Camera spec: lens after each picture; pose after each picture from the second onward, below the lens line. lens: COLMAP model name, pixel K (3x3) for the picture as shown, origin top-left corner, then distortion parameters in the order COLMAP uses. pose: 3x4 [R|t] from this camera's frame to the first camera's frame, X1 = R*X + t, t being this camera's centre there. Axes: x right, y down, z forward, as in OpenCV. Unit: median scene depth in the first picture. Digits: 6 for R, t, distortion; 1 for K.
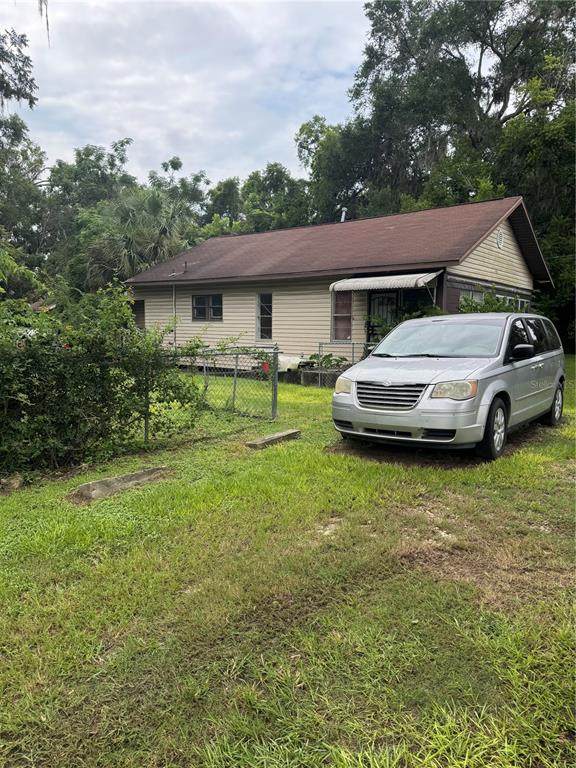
lens RADIAL K [[548.5, 0, 288.0], [0, 548.5, 384.0], [0, 0, 1]] dist [0.004787, -0.000401]
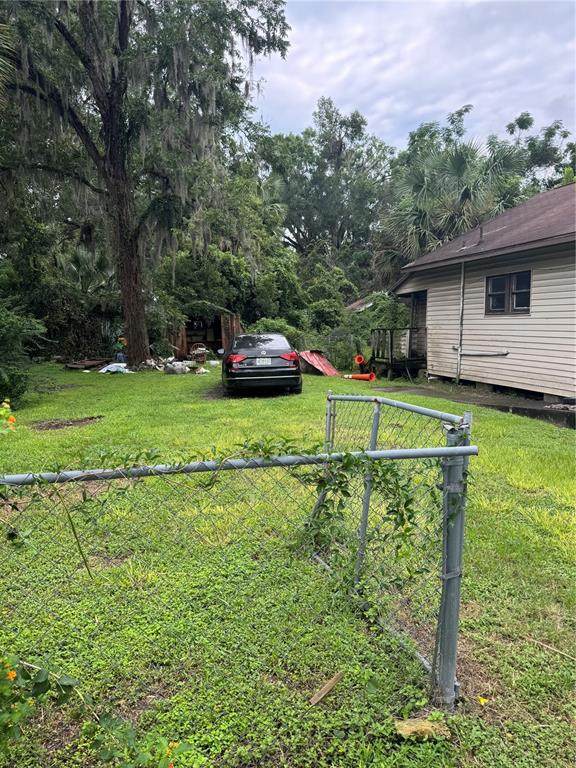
lens RADIAL K [[548.5, 0, 288.0], [0, 548.5, 384.0], [0, 0, 1]] dist [0.004787, -0.000401]
pose [[0.804447, 0.039997, -0.592676, 0.013082], [-0.035279, 0.999186, 0.019546, -0.016113], [0.592976, 0.005186, 0.805204, 0.142036]]
